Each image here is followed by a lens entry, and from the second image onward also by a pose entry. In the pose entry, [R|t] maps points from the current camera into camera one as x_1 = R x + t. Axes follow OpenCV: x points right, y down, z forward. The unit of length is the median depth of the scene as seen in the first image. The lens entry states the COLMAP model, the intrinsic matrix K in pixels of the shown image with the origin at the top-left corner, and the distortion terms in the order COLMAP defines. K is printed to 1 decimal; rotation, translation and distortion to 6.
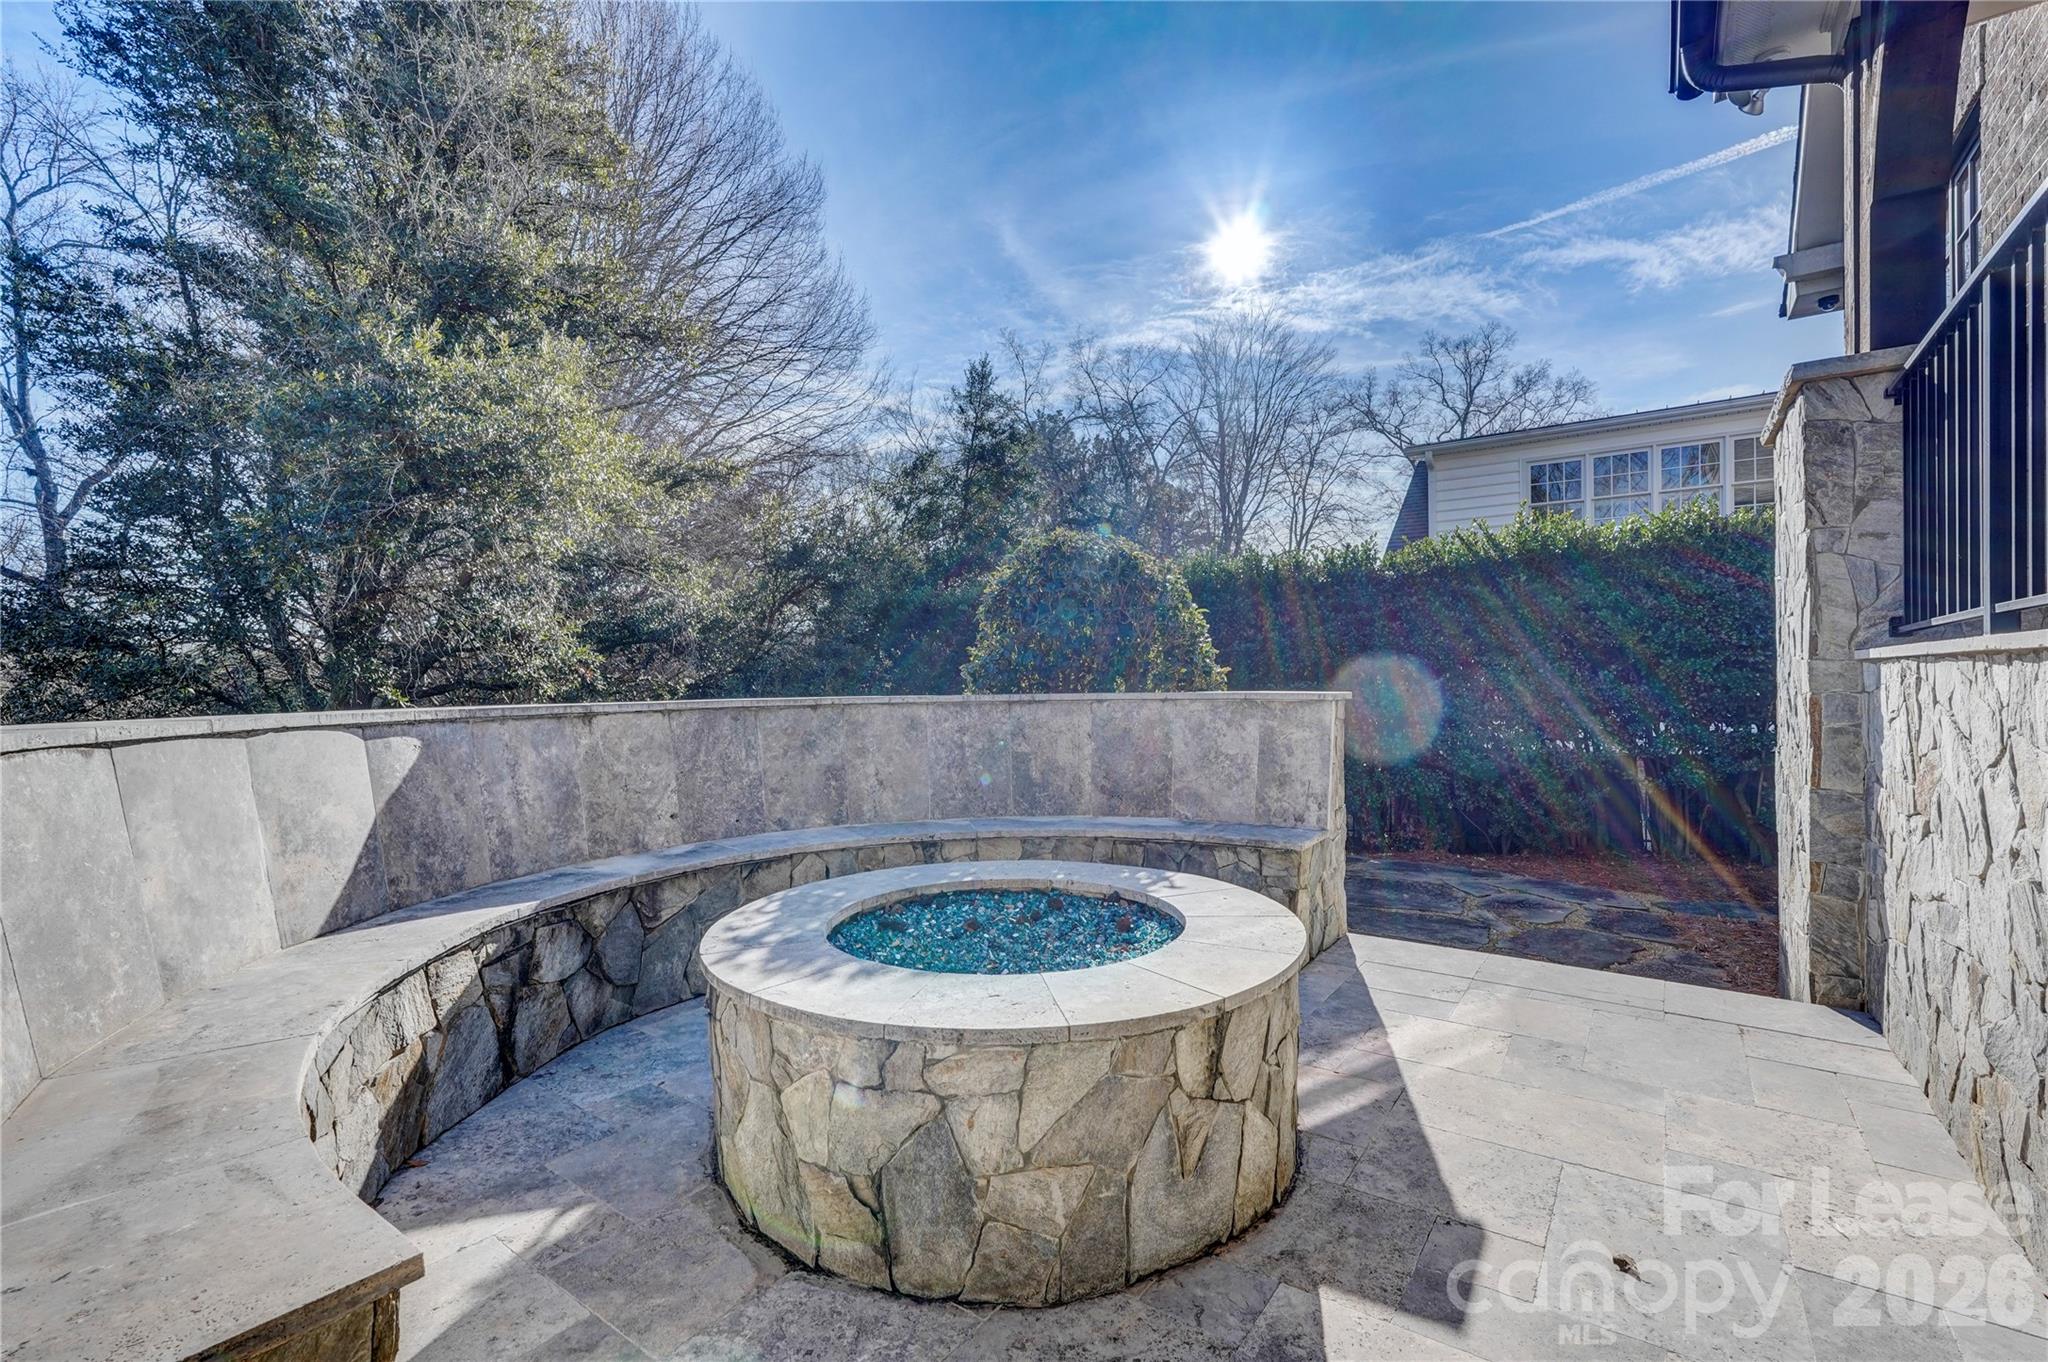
lens RADIAL K [[896.4, 0, 1023.5], [0, 896.4, 682.6], [0, 0, 1]] dist [-0.000182, 0.000846]
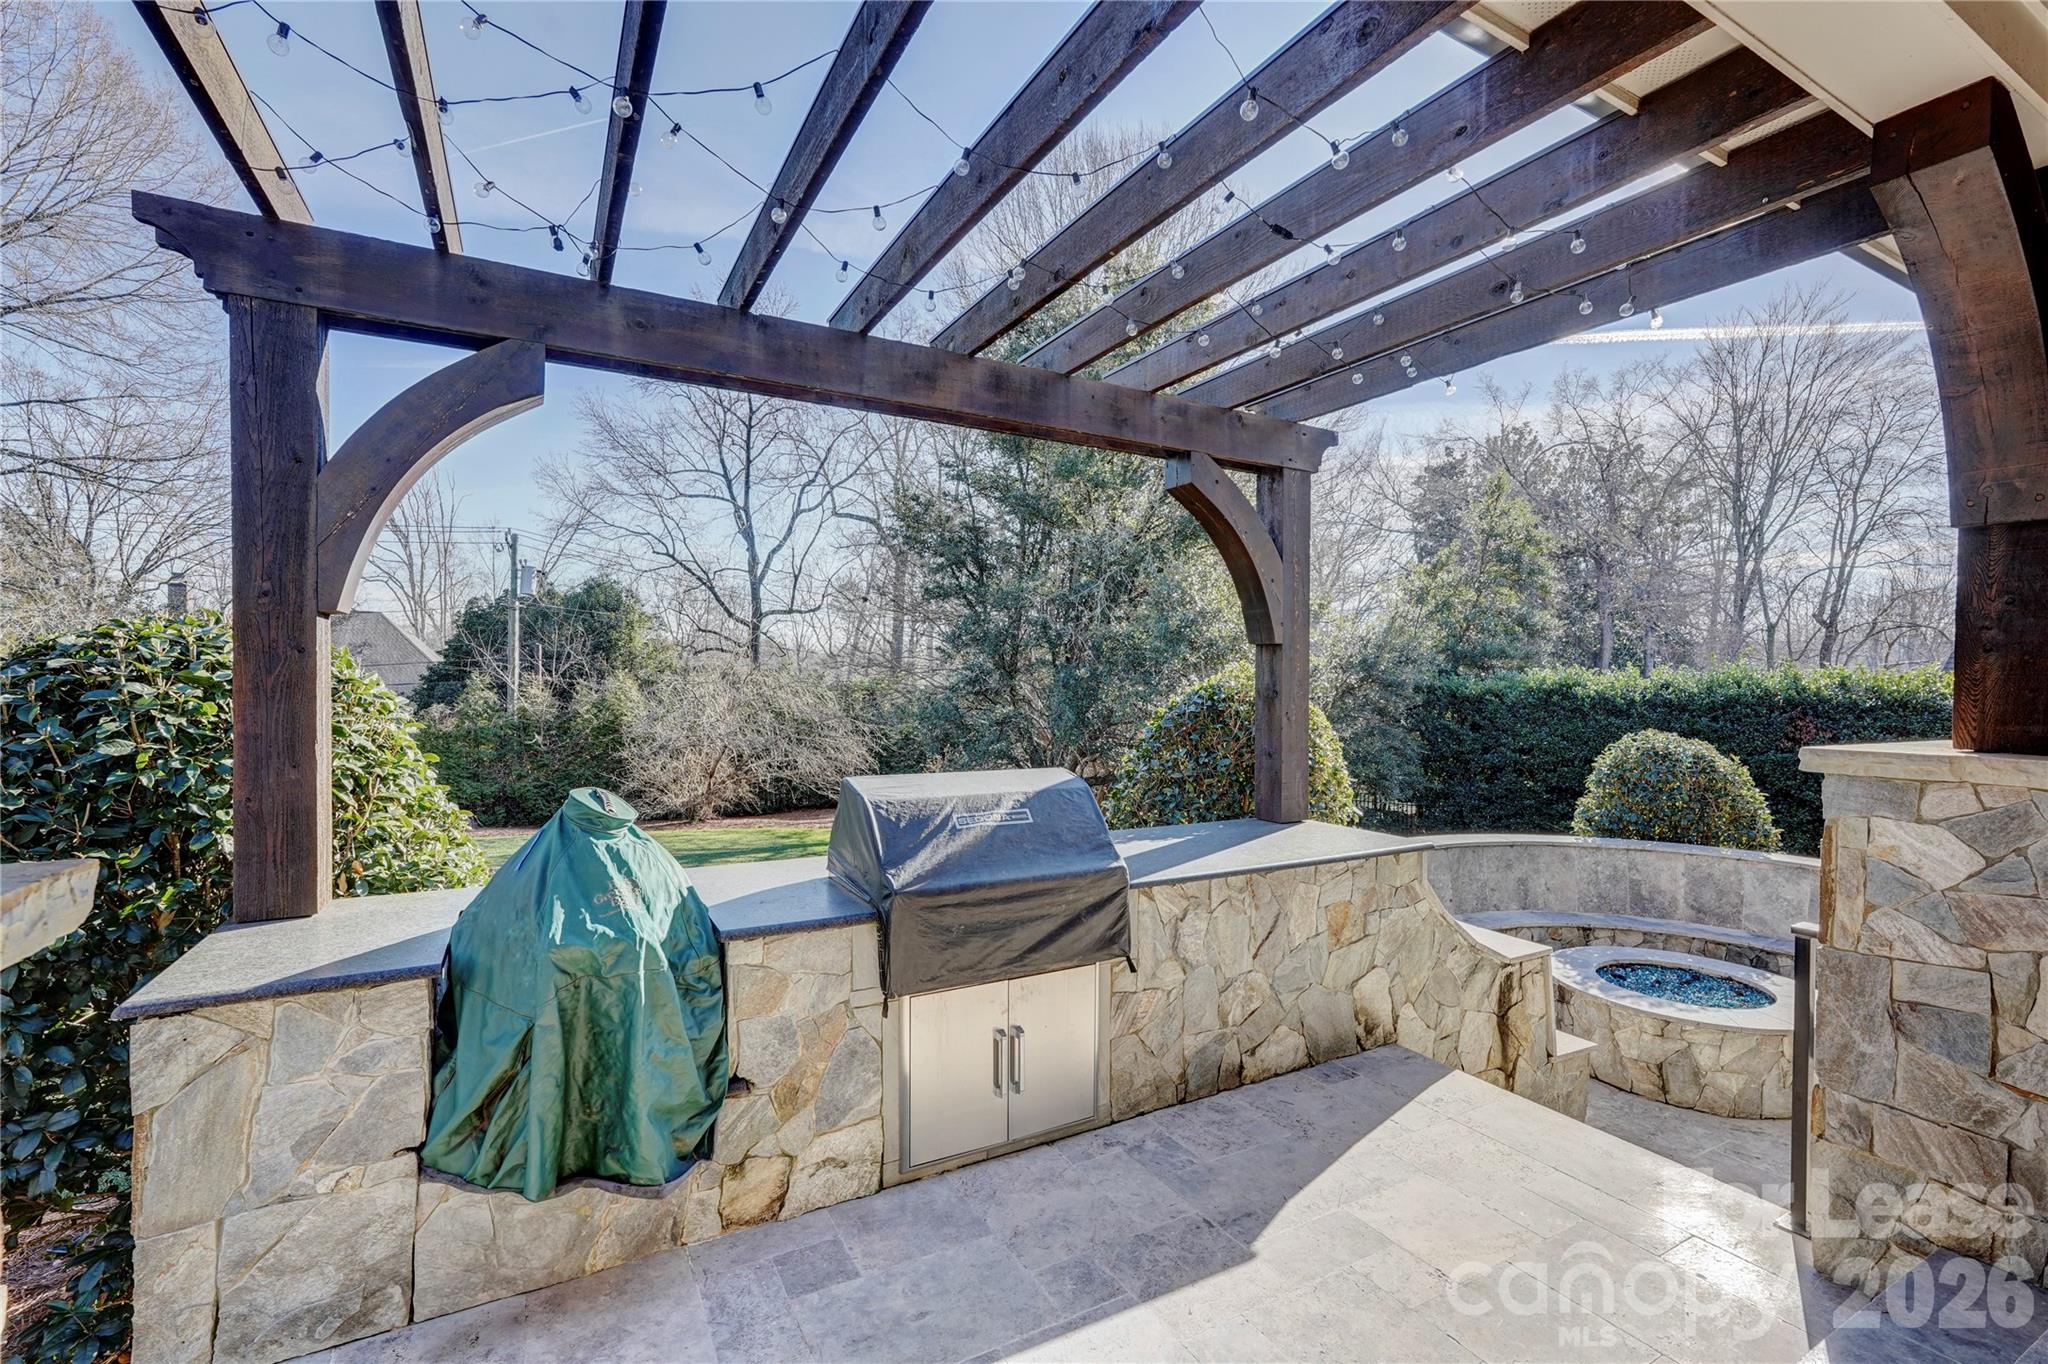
lens RADIAL K [[896.4, 0, 1034.2], [0, 896.4, 681.1], [0, 0, 1]] dist [-0.000182, 0.000846]
pose [[0.907008, 0.026480, -0.420280, -0.378114], [-0.025394, 0.999644, 0.008179, -0.324616], [0.420347, 0.003254, 0.907358, -1.193464]]
